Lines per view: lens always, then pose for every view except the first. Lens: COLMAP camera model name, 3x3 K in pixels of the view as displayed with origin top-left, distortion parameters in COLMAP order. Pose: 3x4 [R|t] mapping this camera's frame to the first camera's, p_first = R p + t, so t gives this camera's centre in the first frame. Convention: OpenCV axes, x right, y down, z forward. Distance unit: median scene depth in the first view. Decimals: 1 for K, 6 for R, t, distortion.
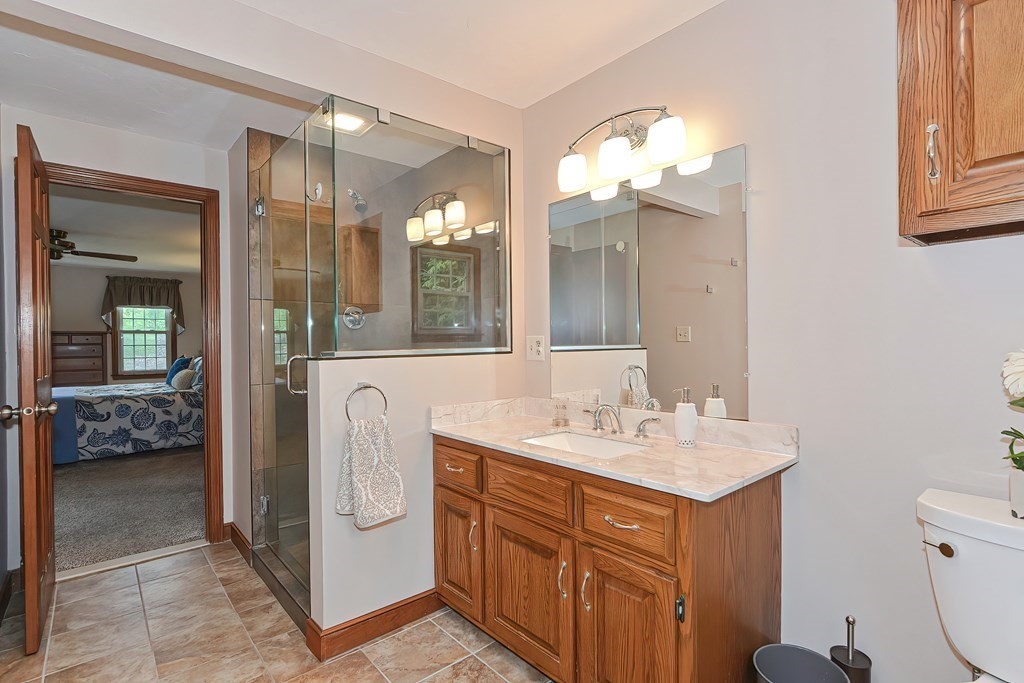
lens RADIAL K [[501.6, 0, 512.0], [0, 501.6, 341.5], [0, 0, 1]] dist [0.003242, 0.000943]
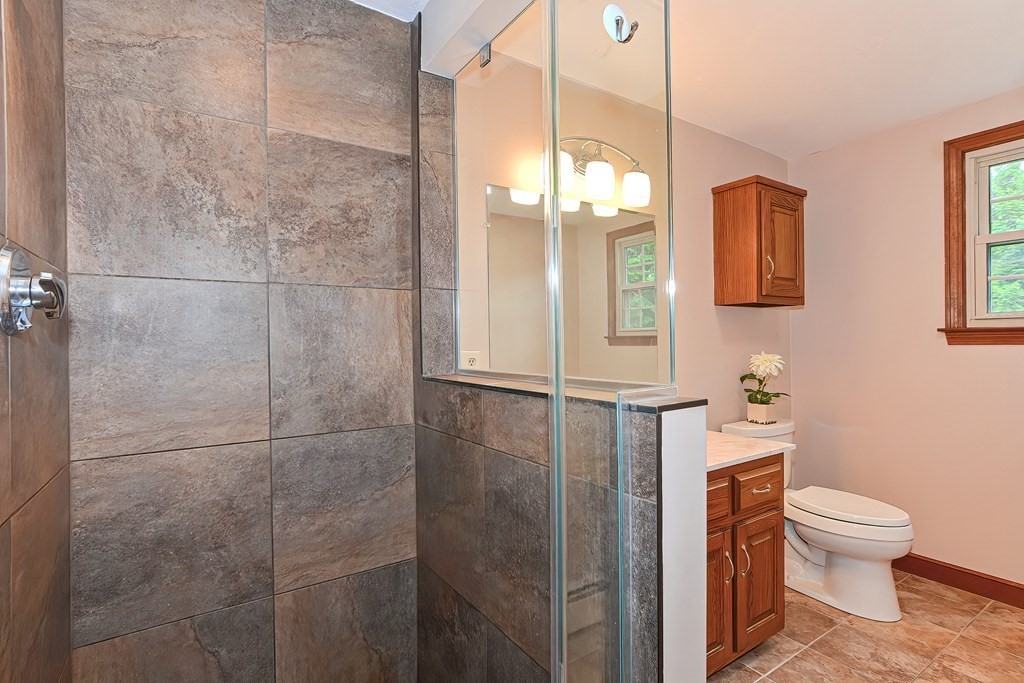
lens RADIAL K [[501.6, 0, 512.0], [0, 501.6, 341.5], [0, 0, 1]] dist [0.003242, 0.000943]
pose [[0.116229, 0.009912, 0.993173, -0.895186], [0.013533, 0.999842, -0.011562, -0.022419], [-0.993130, 0.014785, 0.116076, 1.117393]]
